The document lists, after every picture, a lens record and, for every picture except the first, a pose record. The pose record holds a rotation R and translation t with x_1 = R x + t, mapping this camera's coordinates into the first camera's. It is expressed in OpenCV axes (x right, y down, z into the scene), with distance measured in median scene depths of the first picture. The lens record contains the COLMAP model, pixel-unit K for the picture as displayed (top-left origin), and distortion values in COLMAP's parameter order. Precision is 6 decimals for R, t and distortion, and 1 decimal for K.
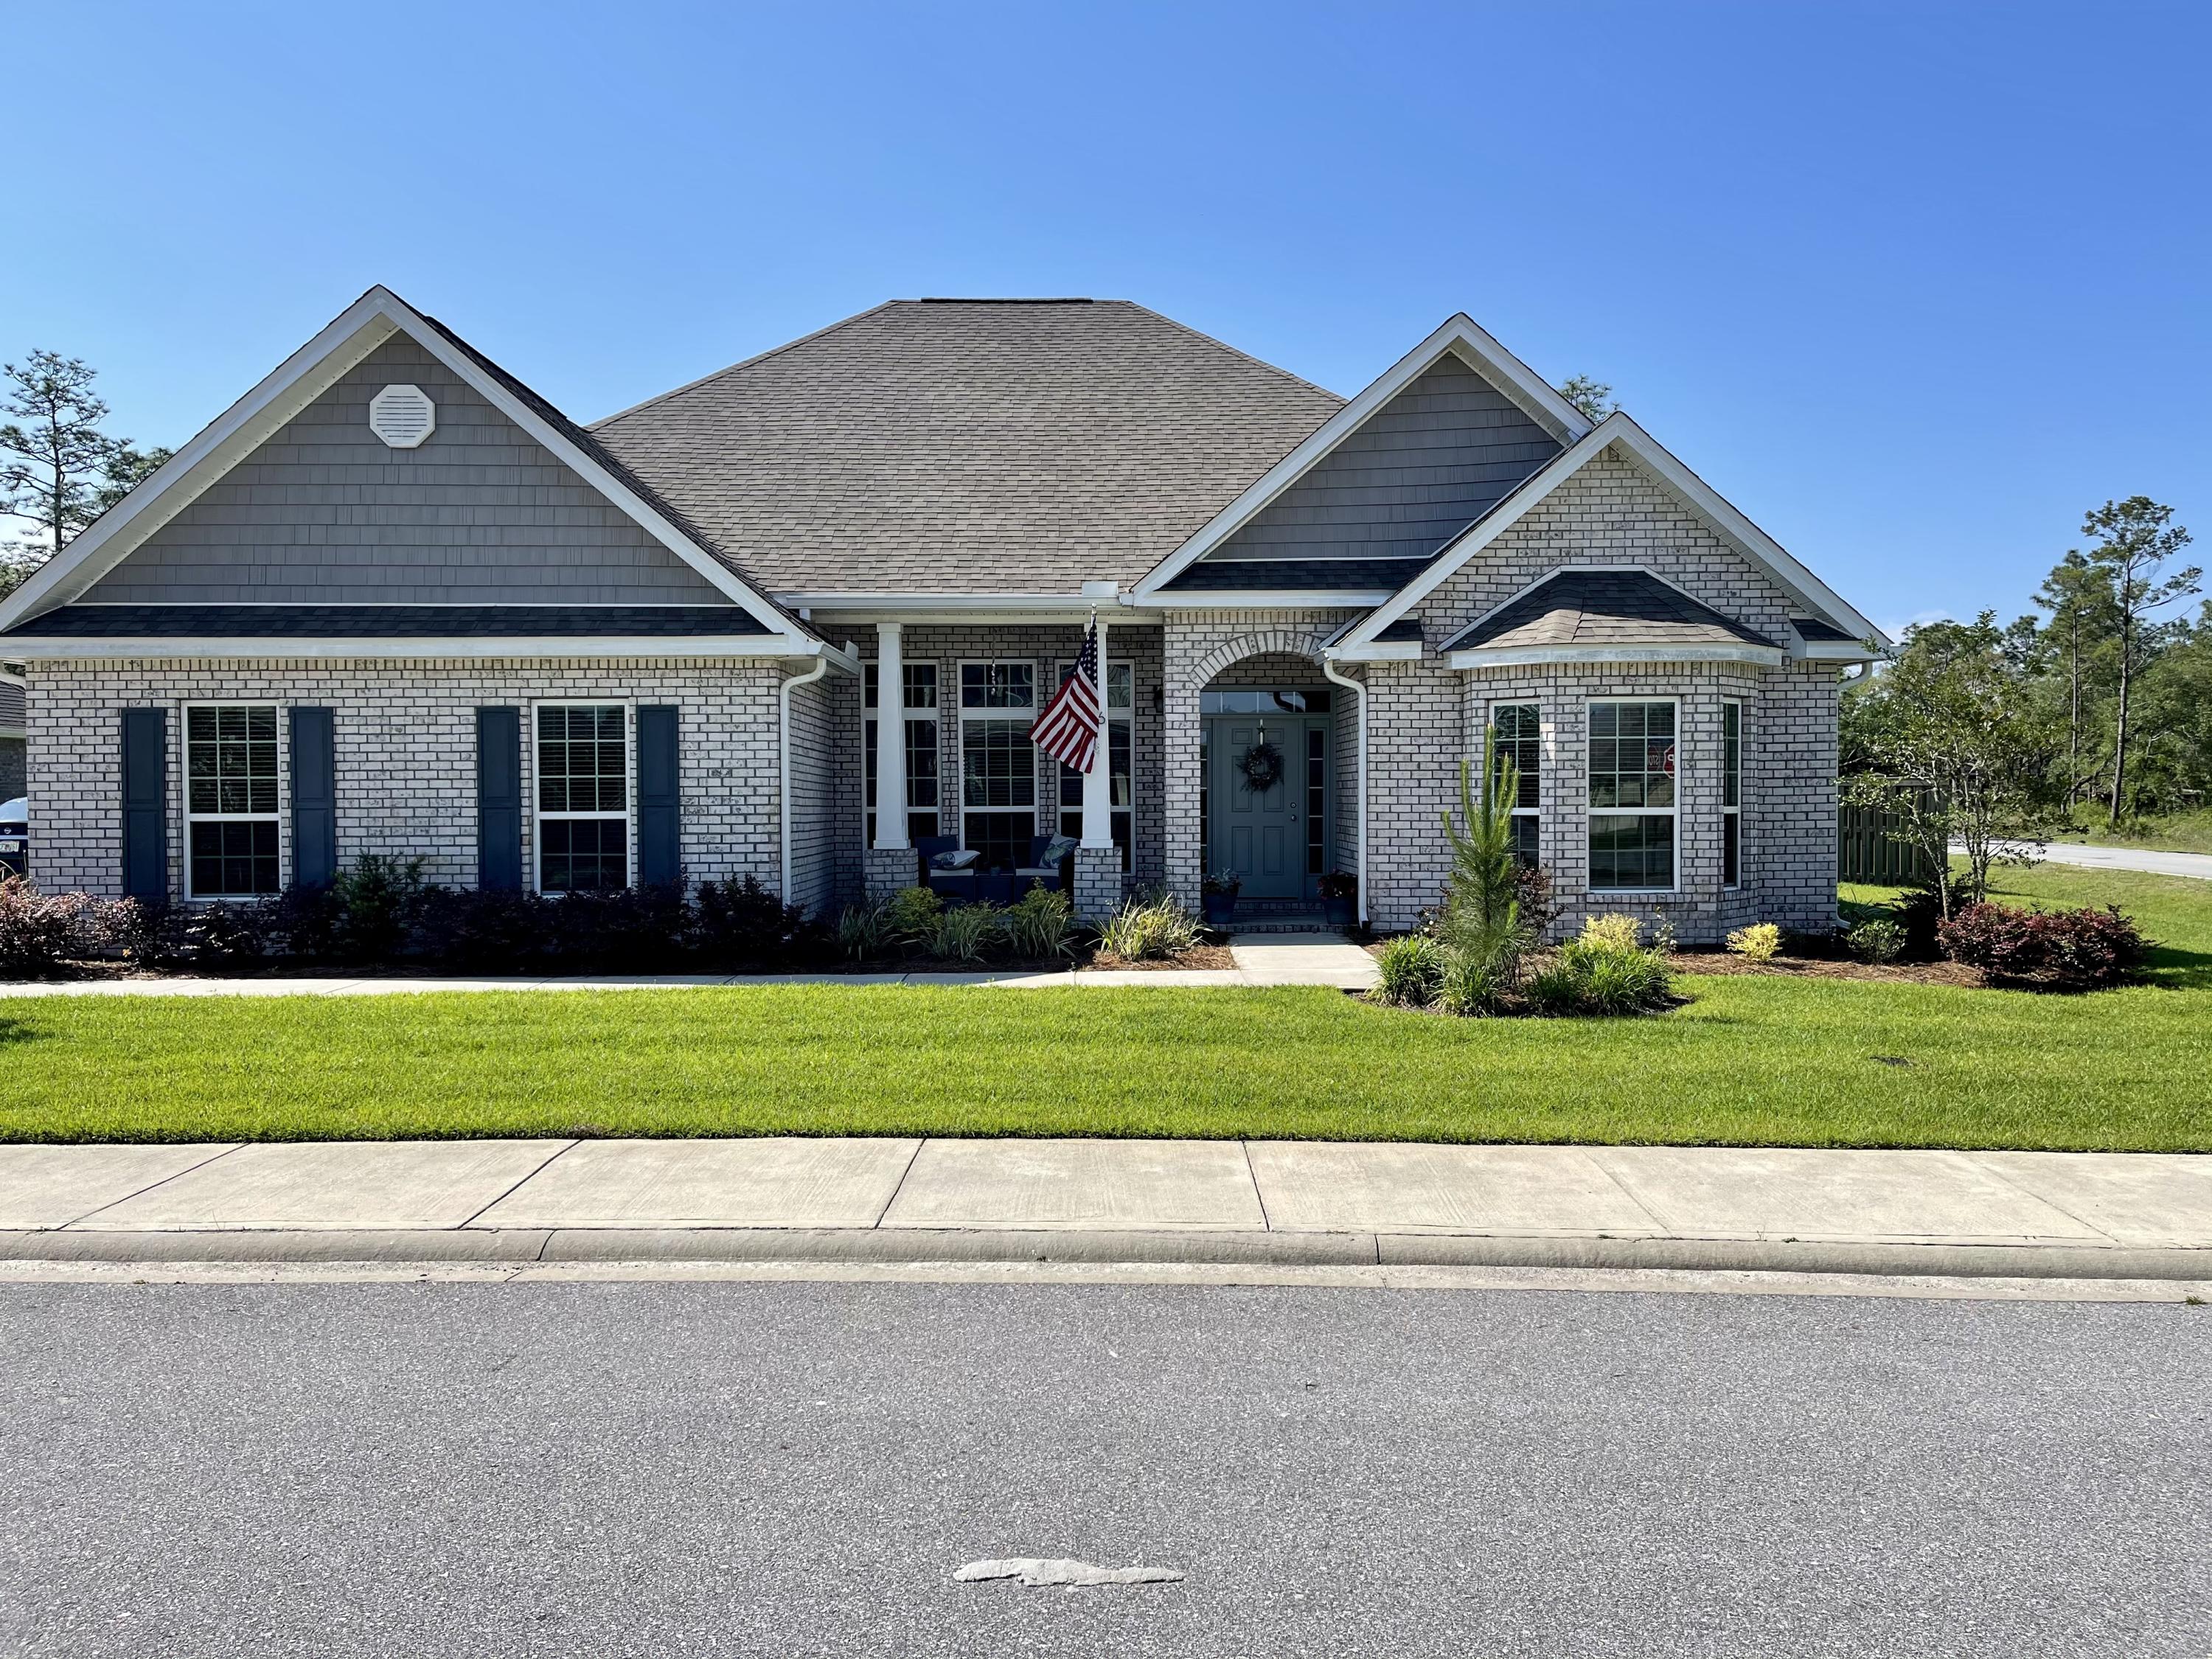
lens RADIAL K [[1679.5, 0, 1104.8], [0, 1679.5, 841.6], [0, 0, 1]] dist [0.044710, -0.026027]
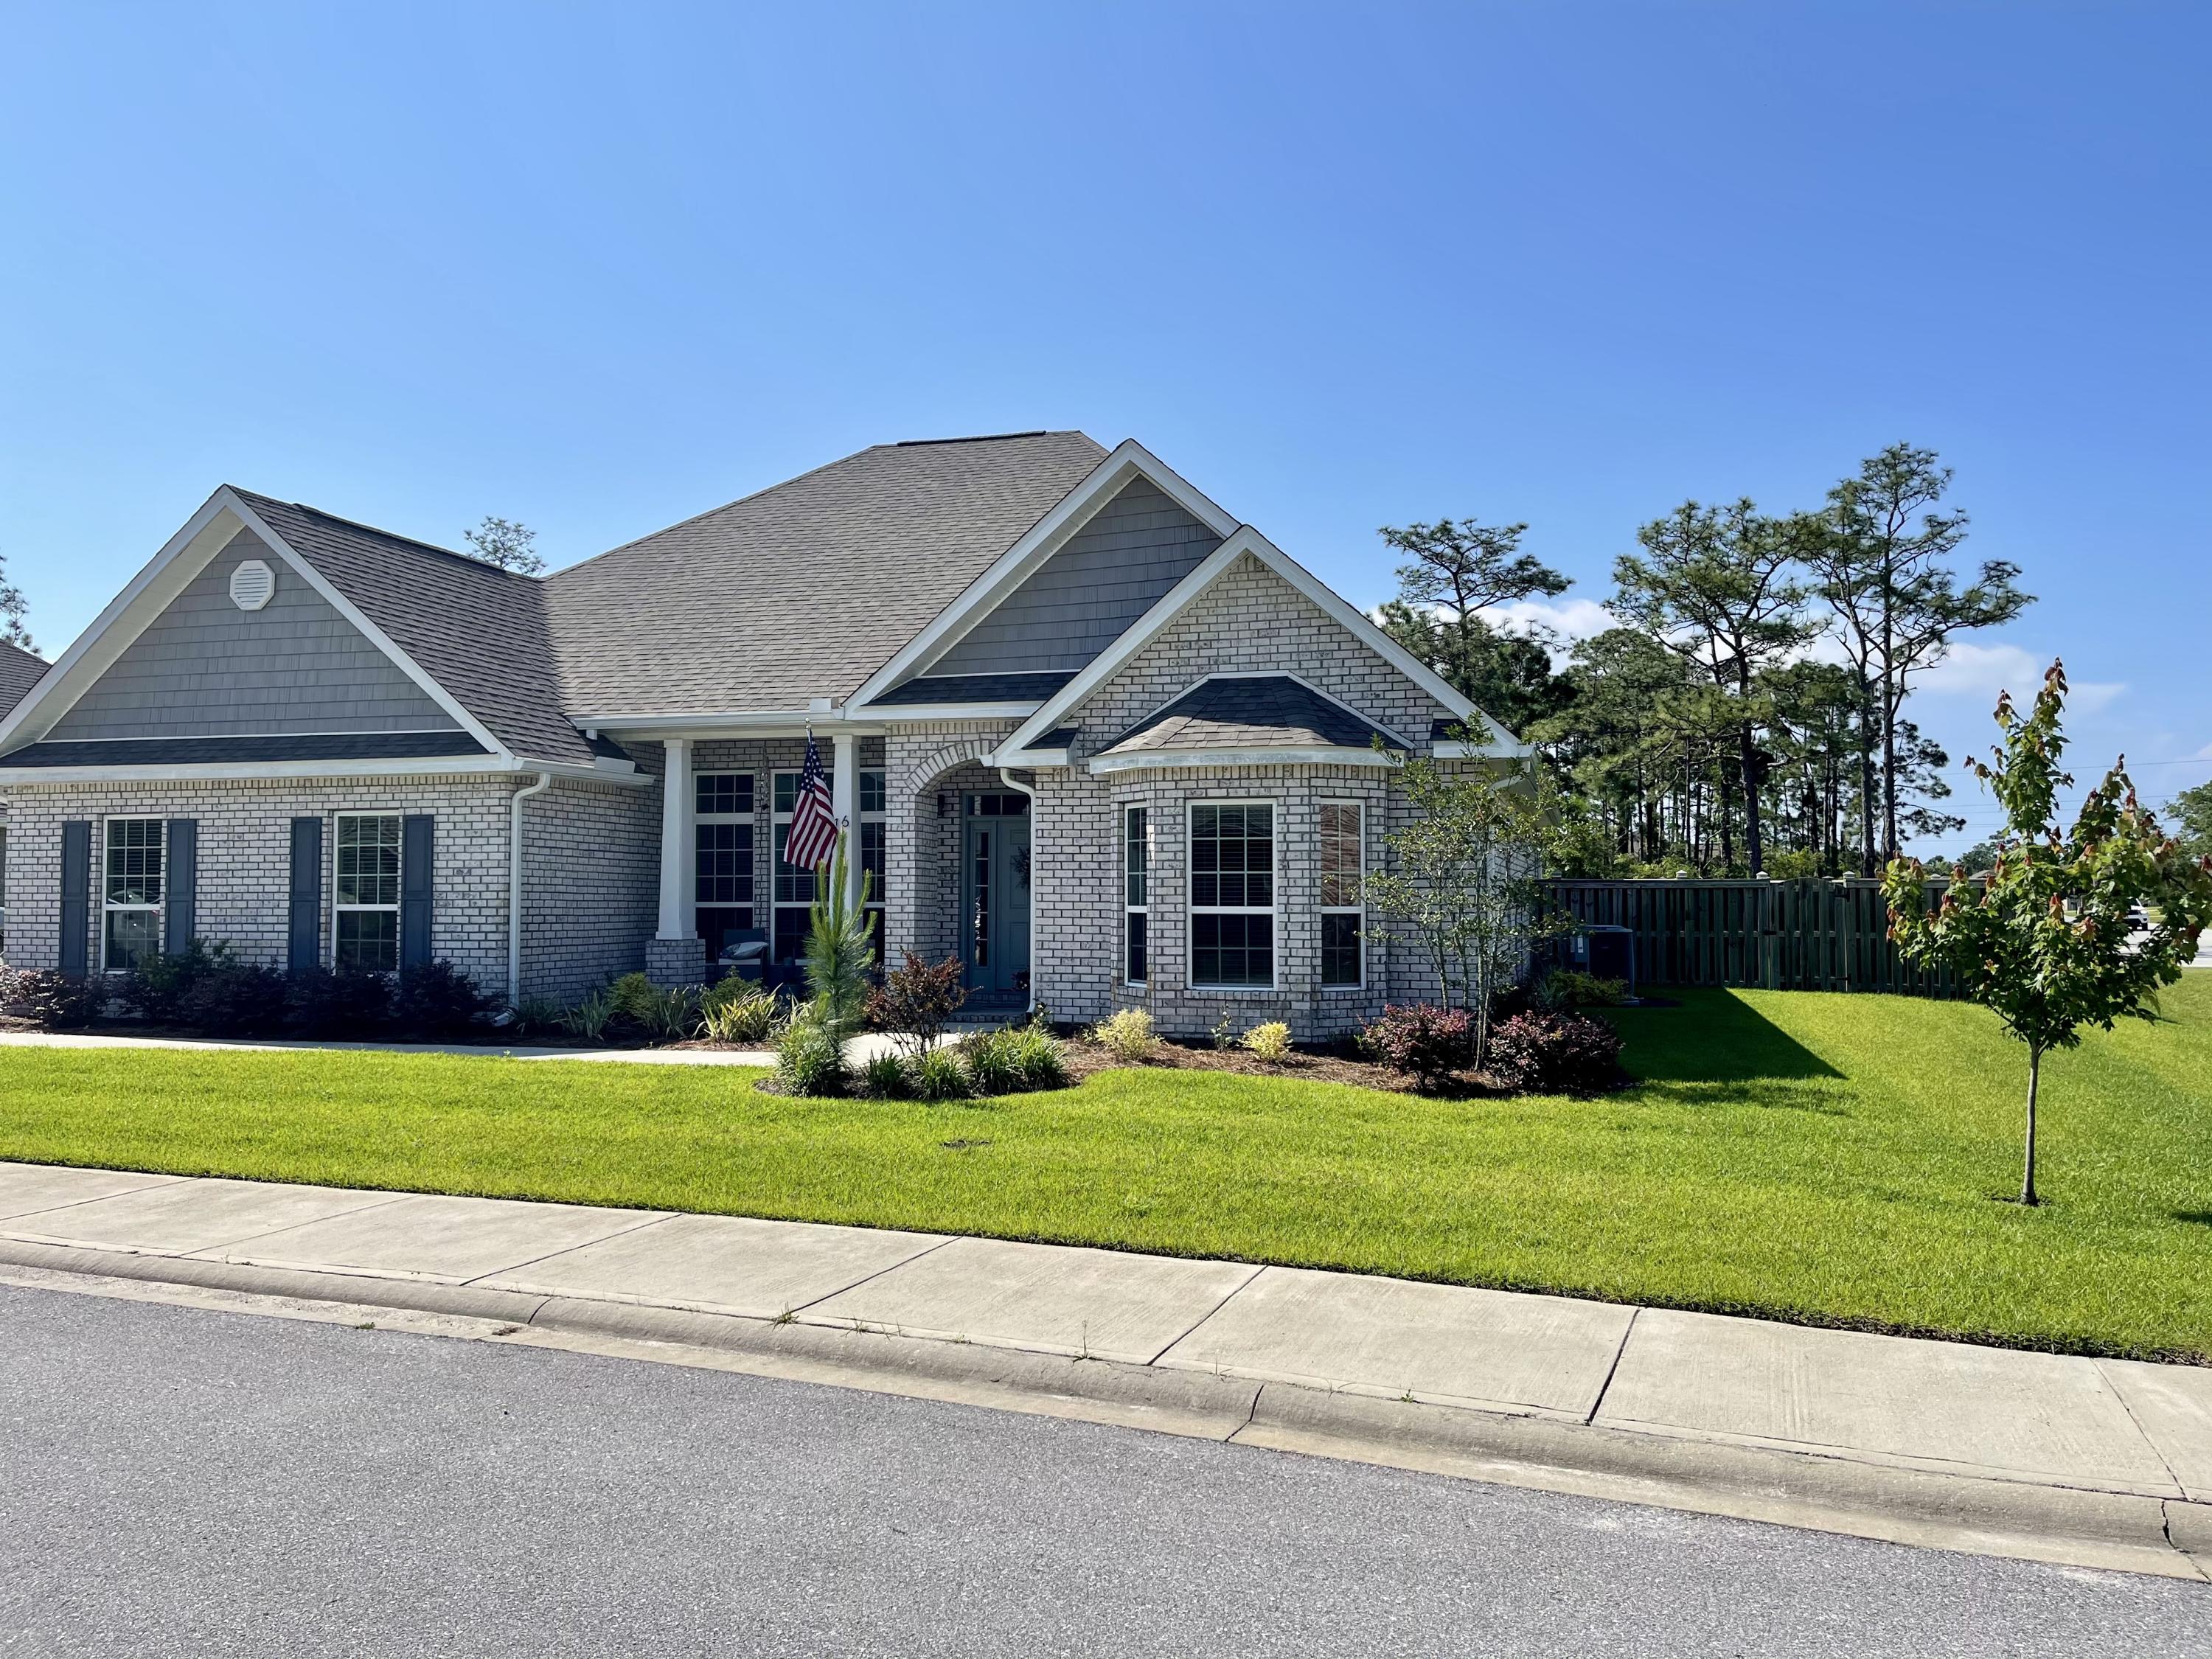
lens RADIAL K [[1679.5, 0, 1117.4], [0, 1679.5, 828.0], [0, 0, 1]] dist [0.044710, -0.026027]
pose [[0.959172, -0.006112, -0.282757, 0.535823], [-0.012264, 0.997927, -0.063174, -0.002443], [0.282557, 0.064062, 0.957109, -0.000478]]
